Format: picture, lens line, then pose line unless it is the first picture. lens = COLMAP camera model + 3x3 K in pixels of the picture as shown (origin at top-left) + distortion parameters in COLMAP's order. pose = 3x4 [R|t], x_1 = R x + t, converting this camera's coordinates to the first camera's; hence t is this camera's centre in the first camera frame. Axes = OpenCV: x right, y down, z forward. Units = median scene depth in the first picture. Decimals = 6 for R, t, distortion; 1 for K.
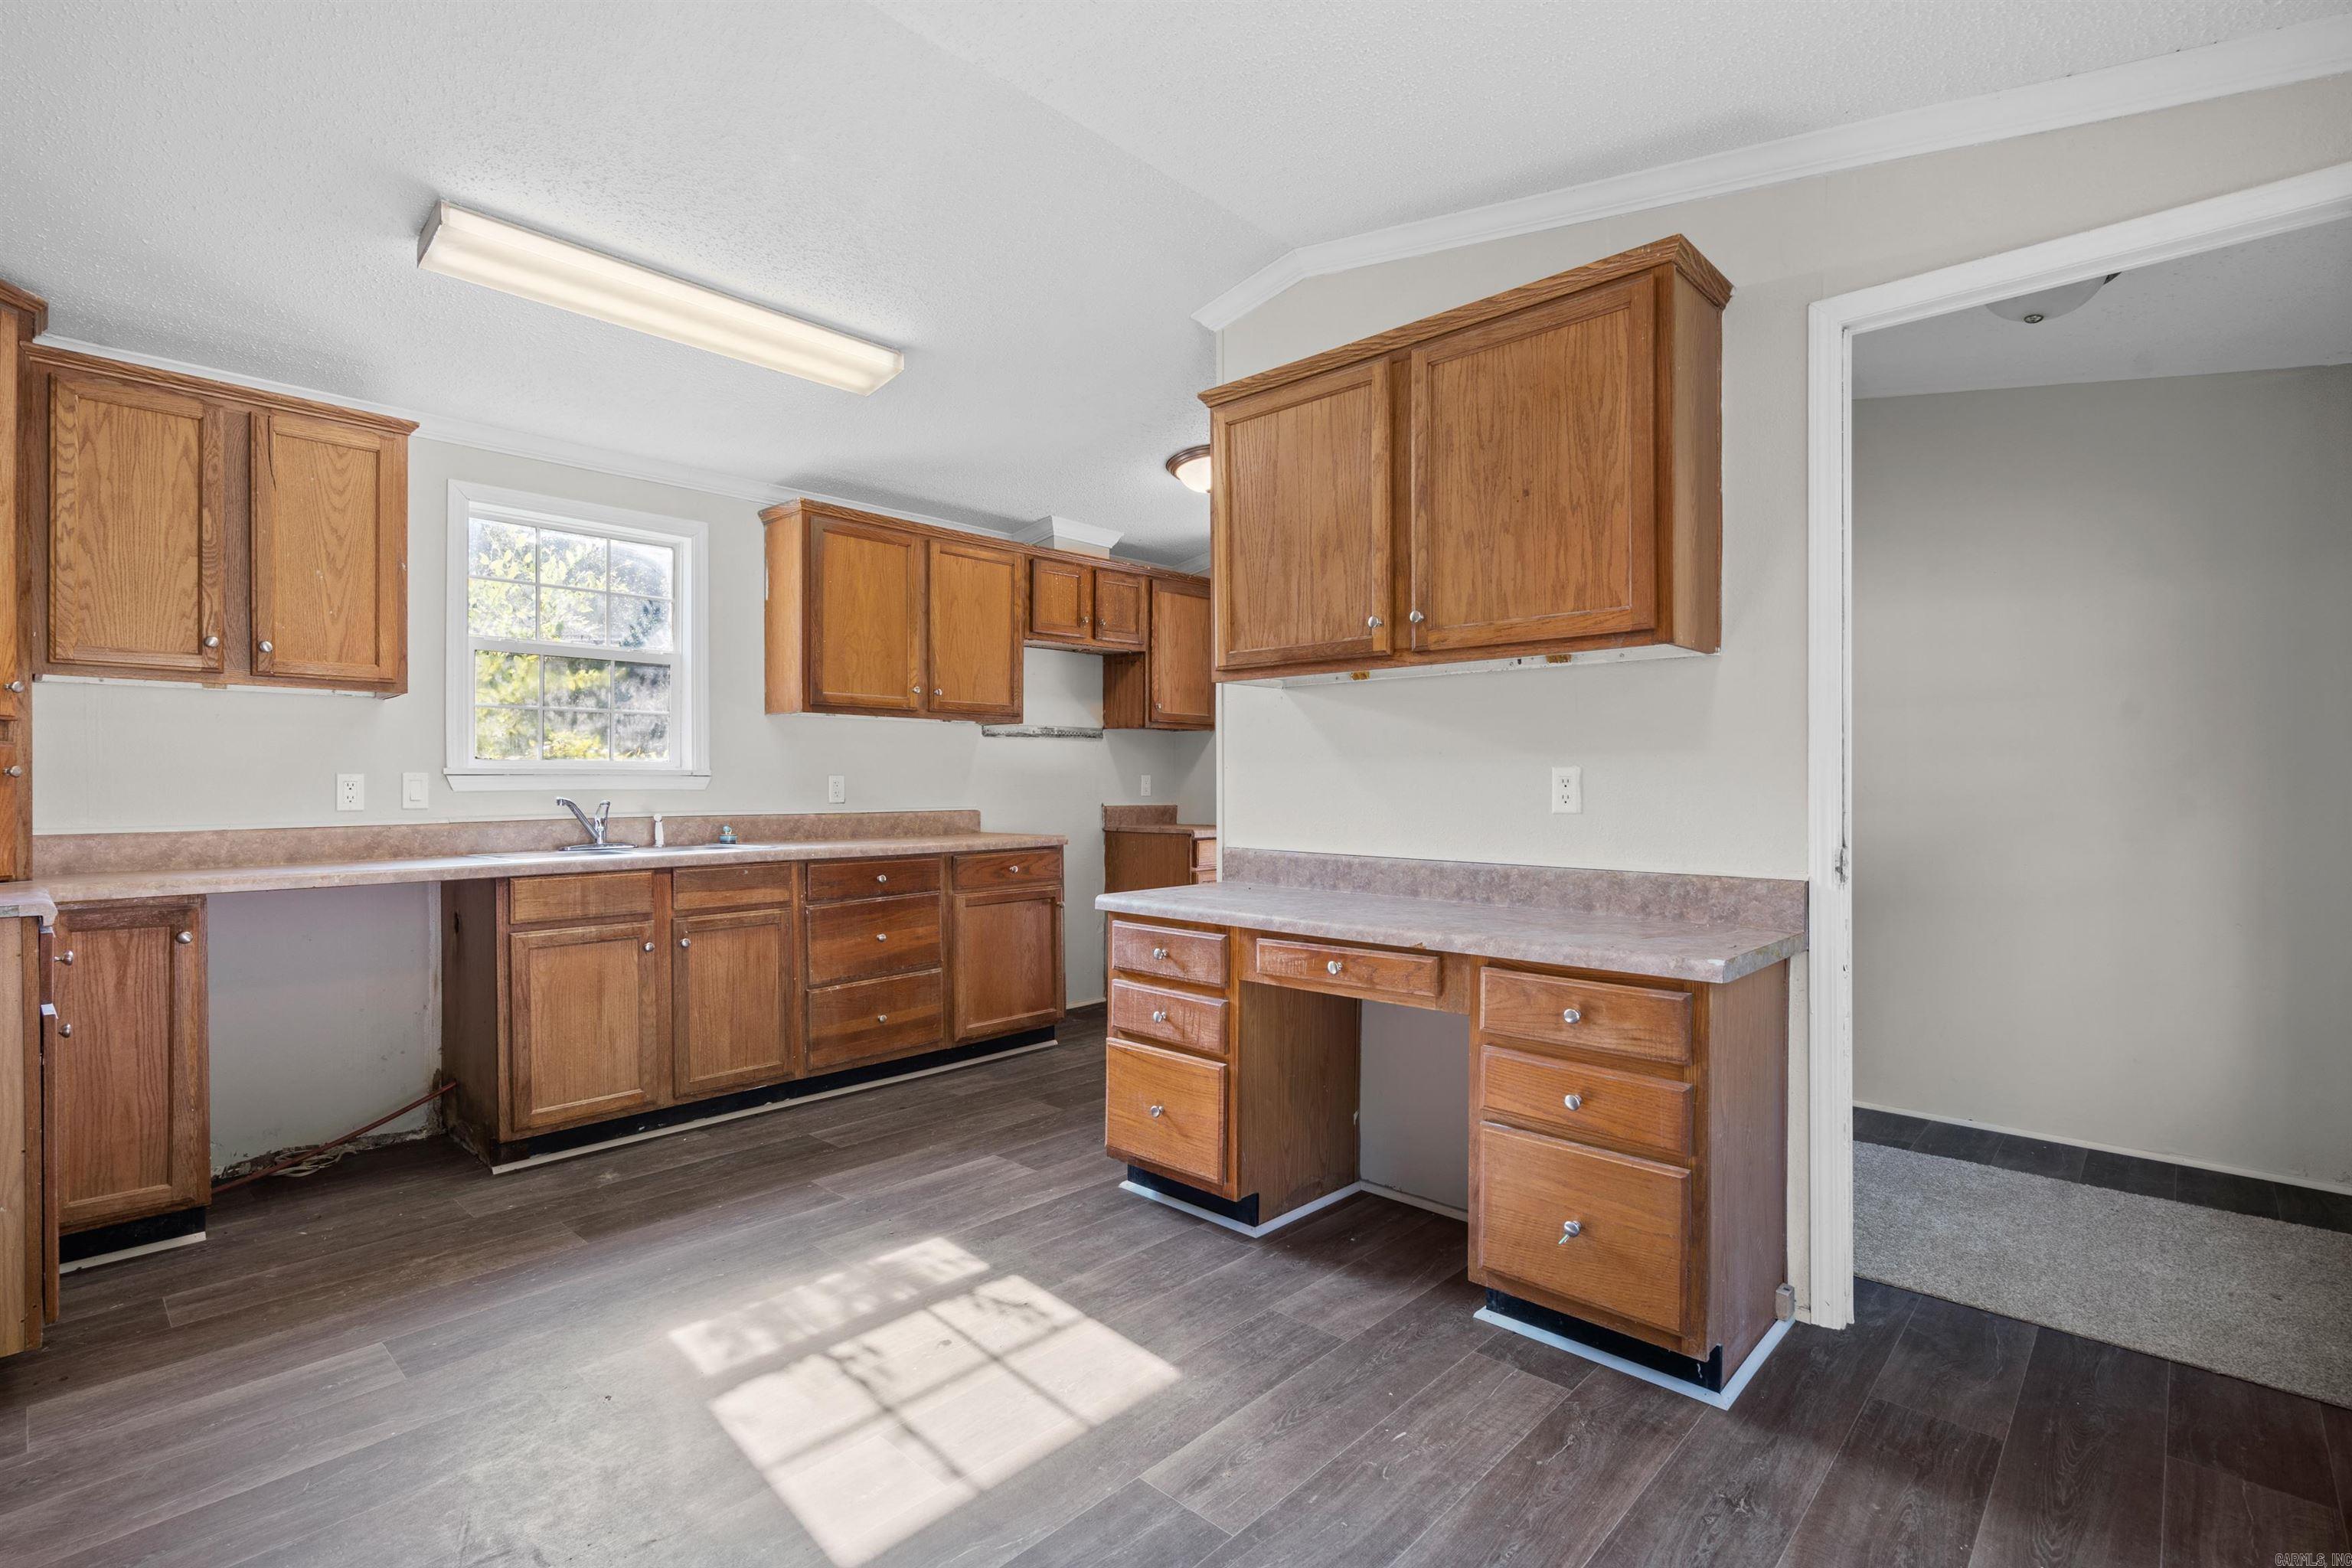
lens RADIAL K [[1078.5, 0, 1153.7], [0, 1078.5, 791.4], [0, 0, 1]] dist [-0.009414, 0.005024]
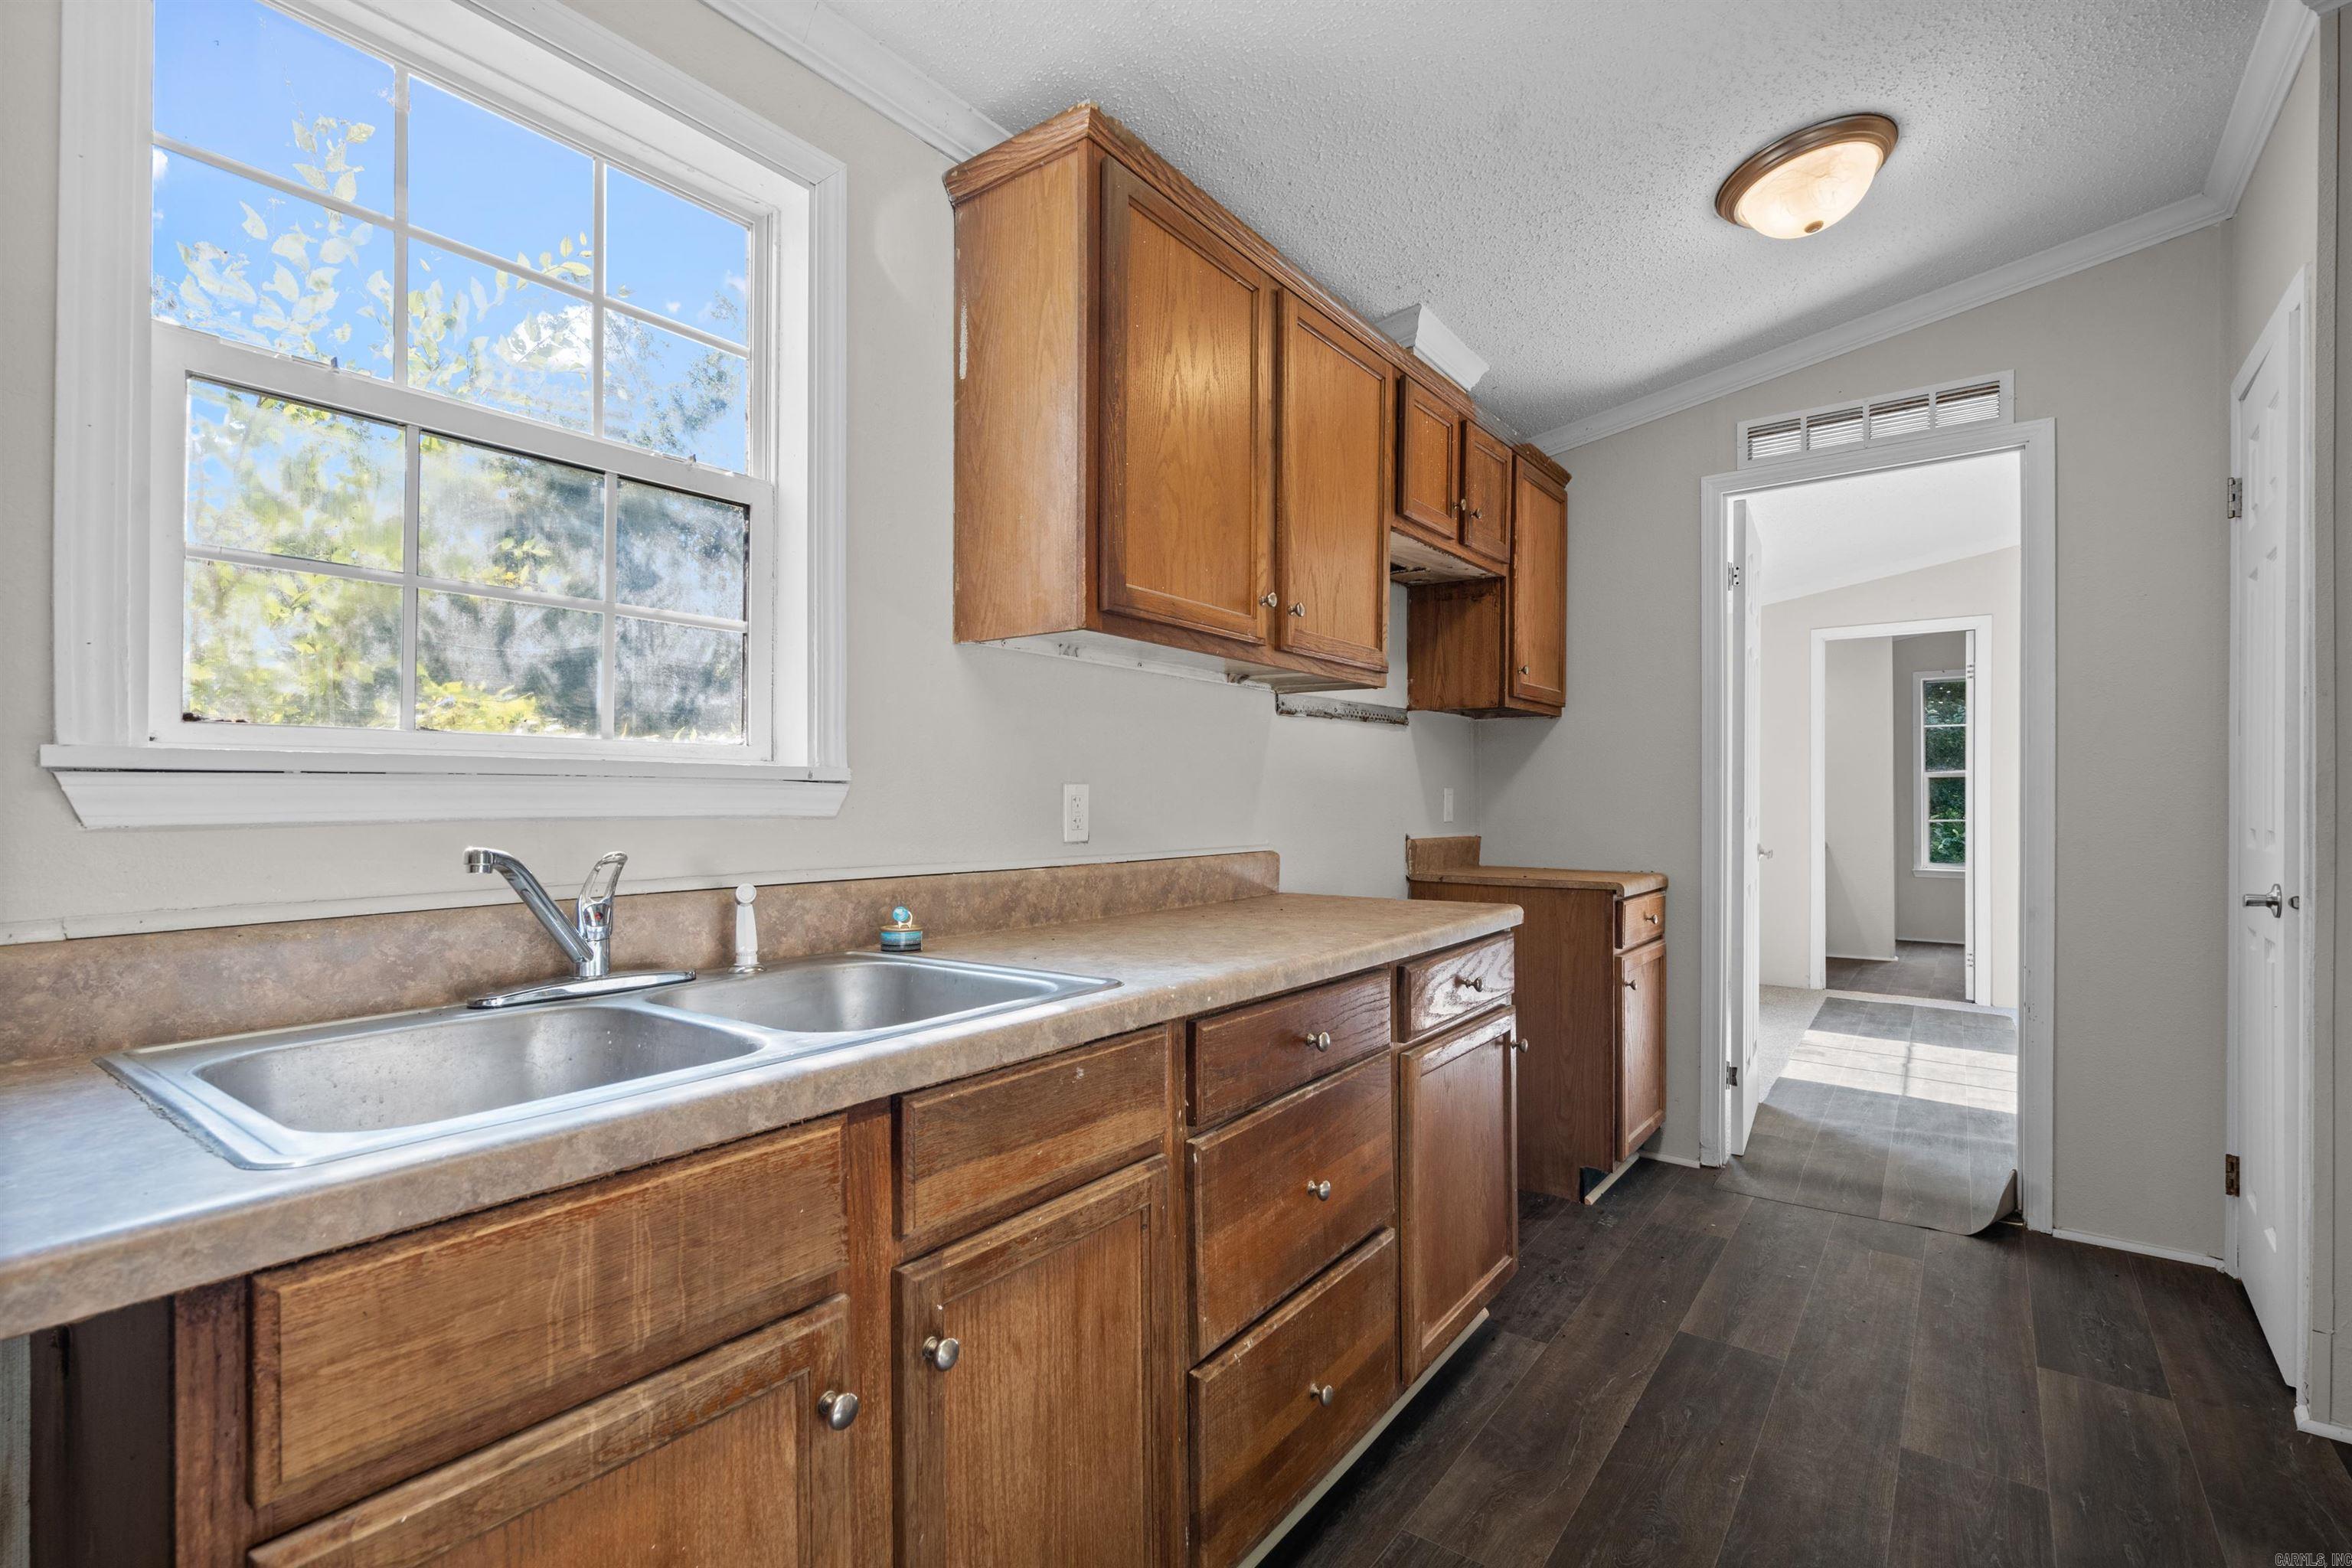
lens RADIAL K [[1078.5, 0, 1165.1], [0, 1078.5, 791.6], [0, 0, 1]] dist [-0.009414, 0.005024]
pose [[0.994028, 0.004437, 0.109036, -0.450174], [-0.002865, 0.999890, -0.014572, -0.006696], [-0.109088, 0.014173, 0.993931, 0.776688]]
